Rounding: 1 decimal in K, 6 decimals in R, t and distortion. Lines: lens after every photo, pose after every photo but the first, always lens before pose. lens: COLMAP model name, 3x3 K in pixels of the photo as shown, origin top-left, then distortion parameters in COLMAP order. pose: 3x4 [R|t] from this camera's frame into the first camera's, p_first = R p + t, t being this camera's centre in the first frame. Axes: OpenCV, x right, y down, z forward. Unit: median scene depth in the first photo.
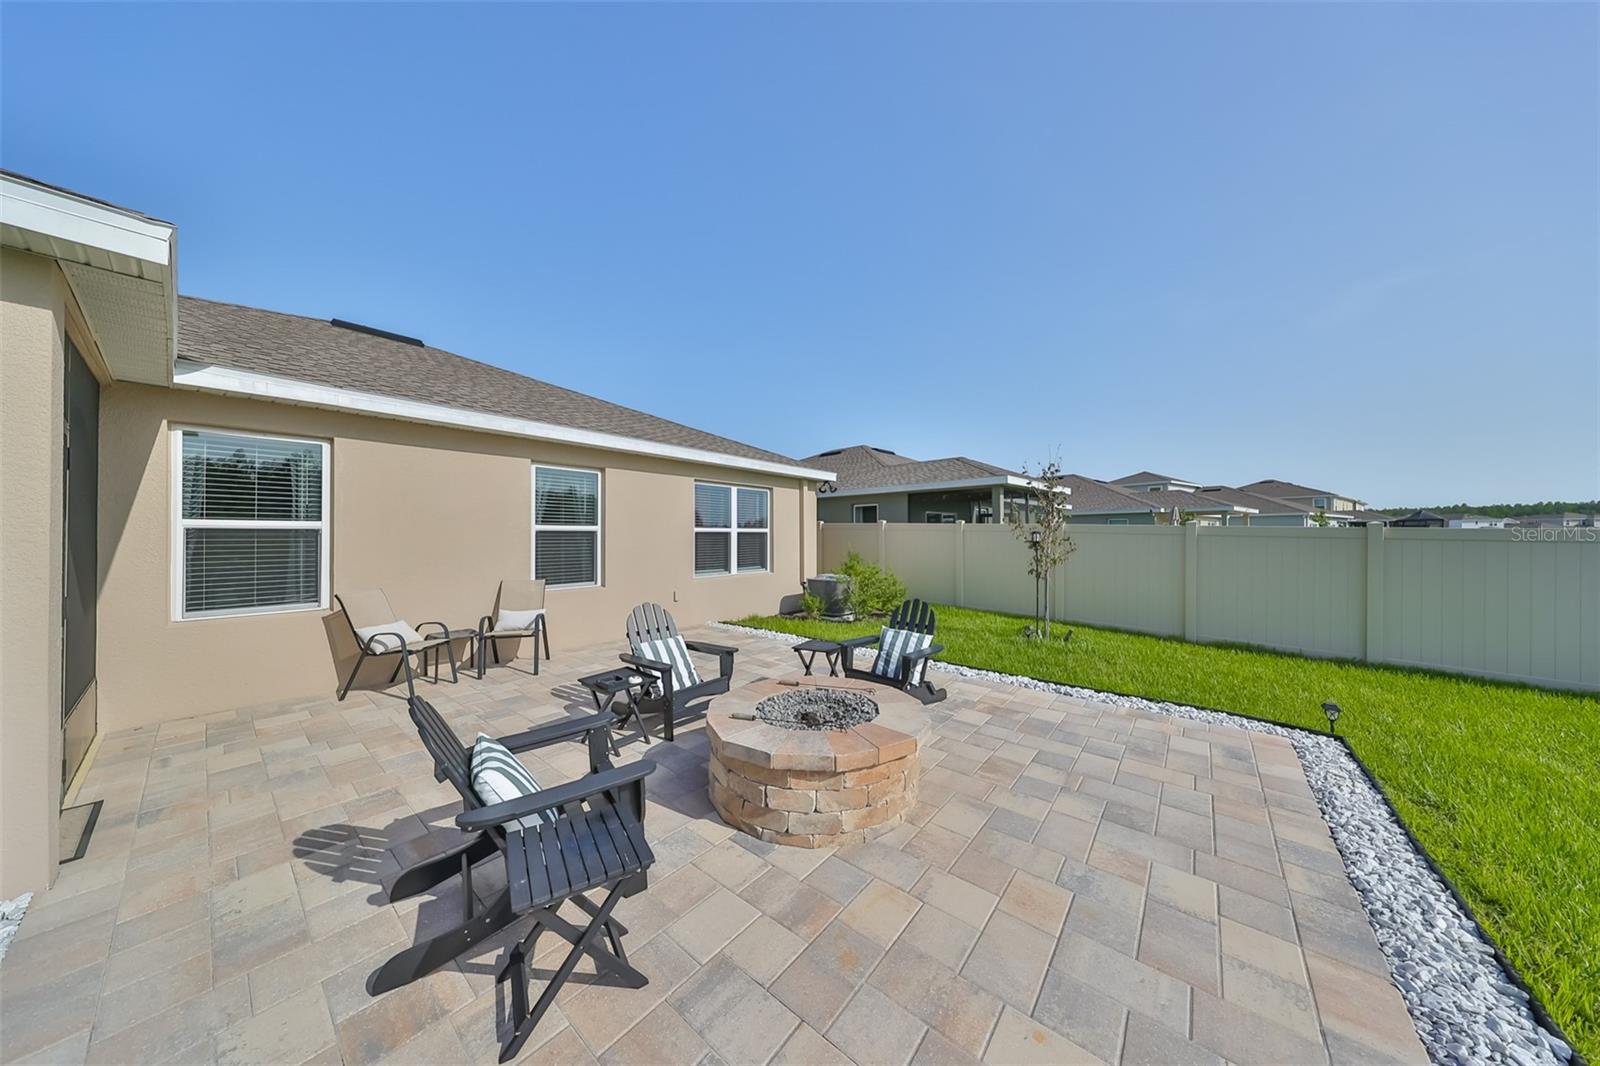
lens RADIAL K [[494.6, 0, 793.1], [0, 494.6, 532.0], [0, 0, 1]] dist [0.001198, -0.000260]
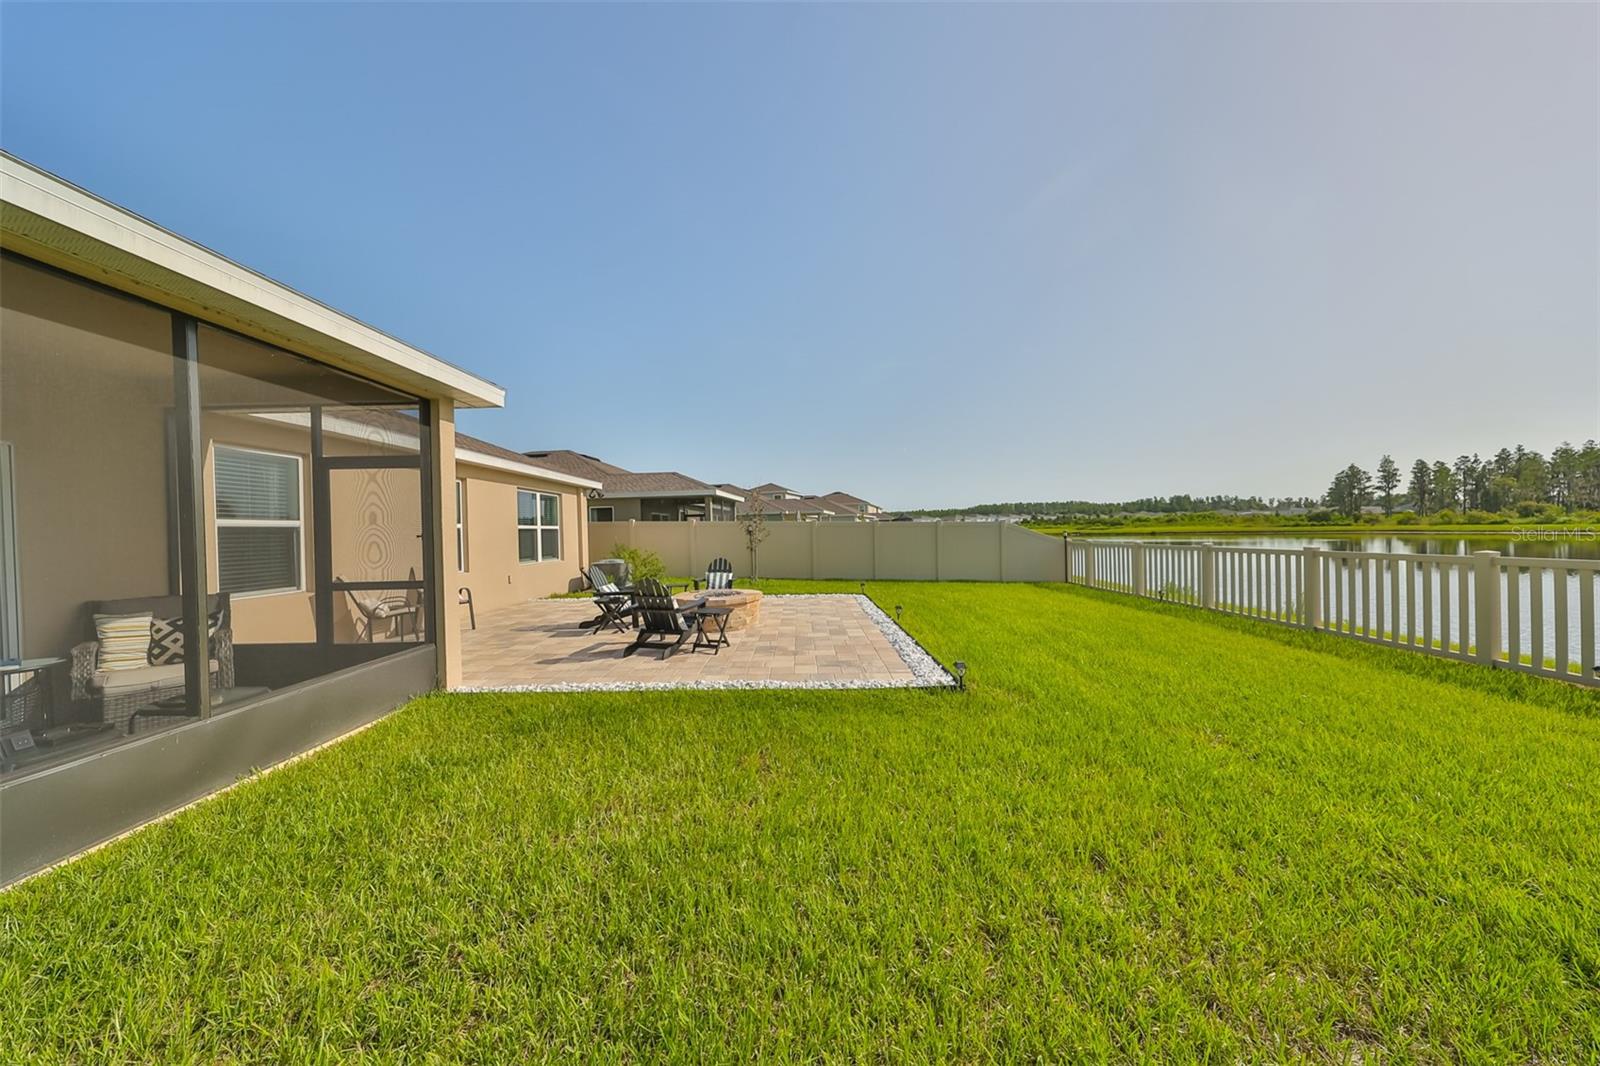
lens RADIAL K [[494.6, 0, 815.3], [0, 494.6, 534.6], [0, 0, 1]] dist [0.001198, -0.000260]
pose [[0.751093, -0.023112, 0.659792, -0.418219], [0.018966, 0.999730, 0.013429, 0.011018], [-0.659924, 0.002427, 0.751329, -0.407497]]
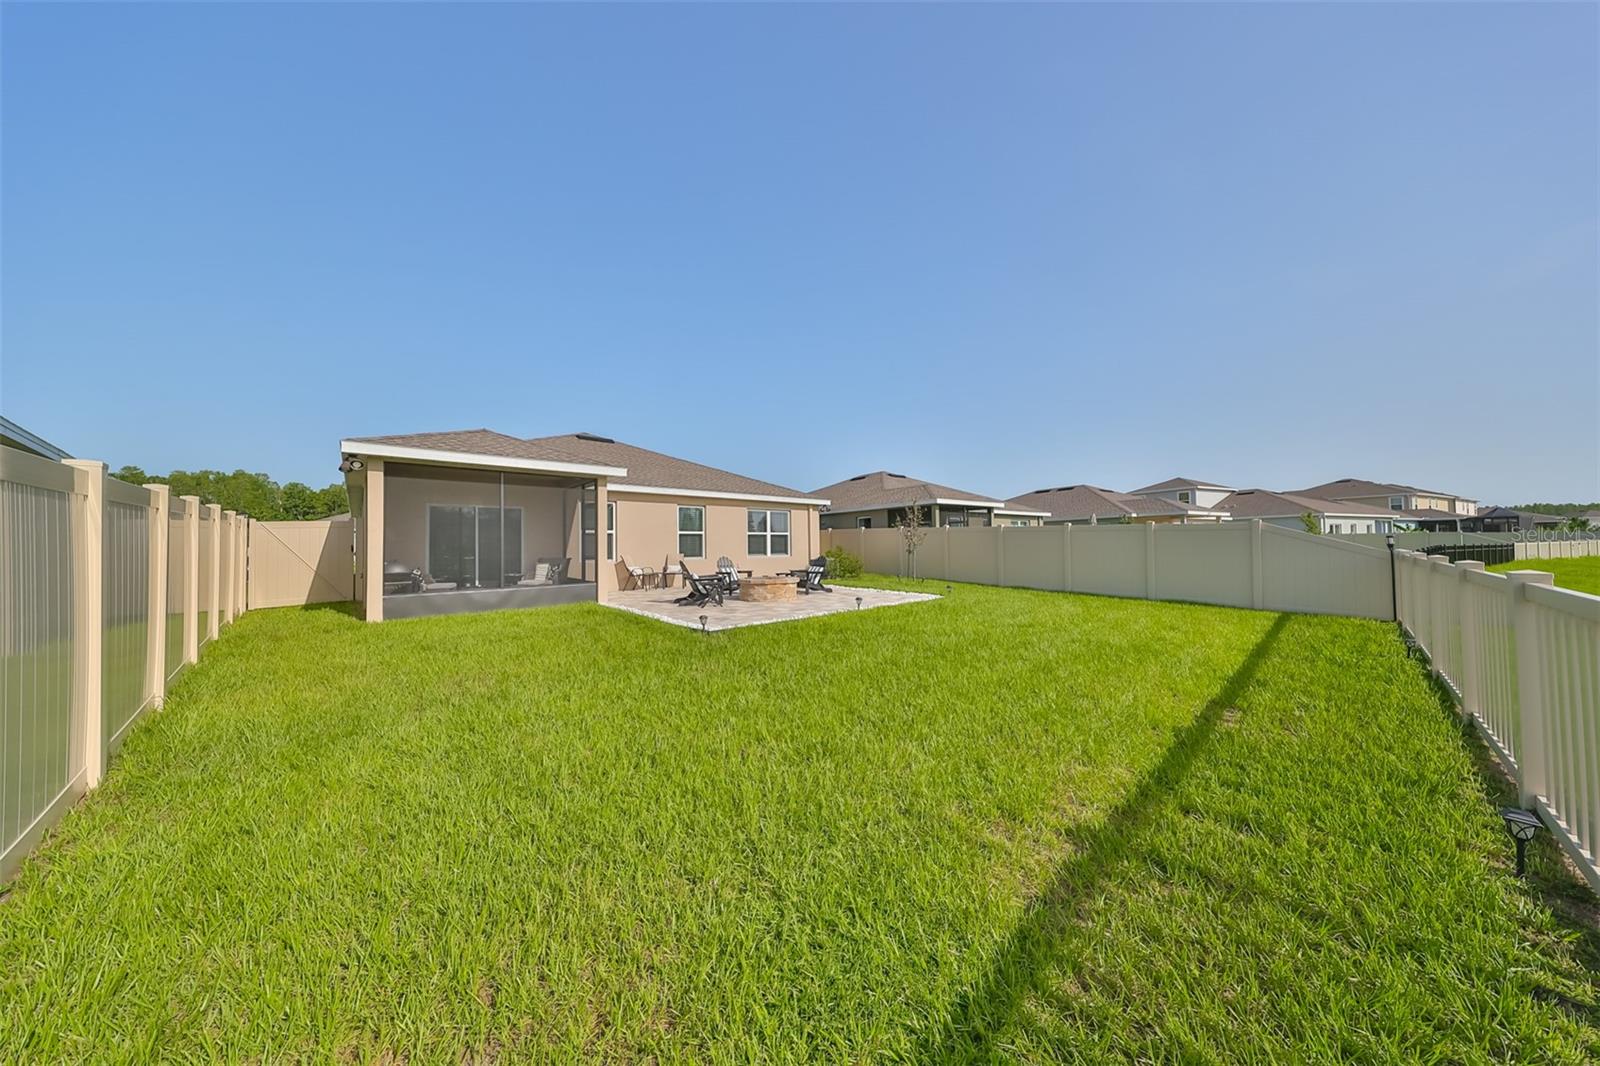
lens RADIAL K [[494.6, 0, 794.0], [0, 494.6, 534.0], [0, 0, 1]] dist [0.001198, -0.000260]
pose [[0.987679, -0.016859, -0.155582, 0.273447], [0.014199, 0.999734, -0.018194, 0.034445], [0.155847, 0.015760, 0.987655, -0.871771]]
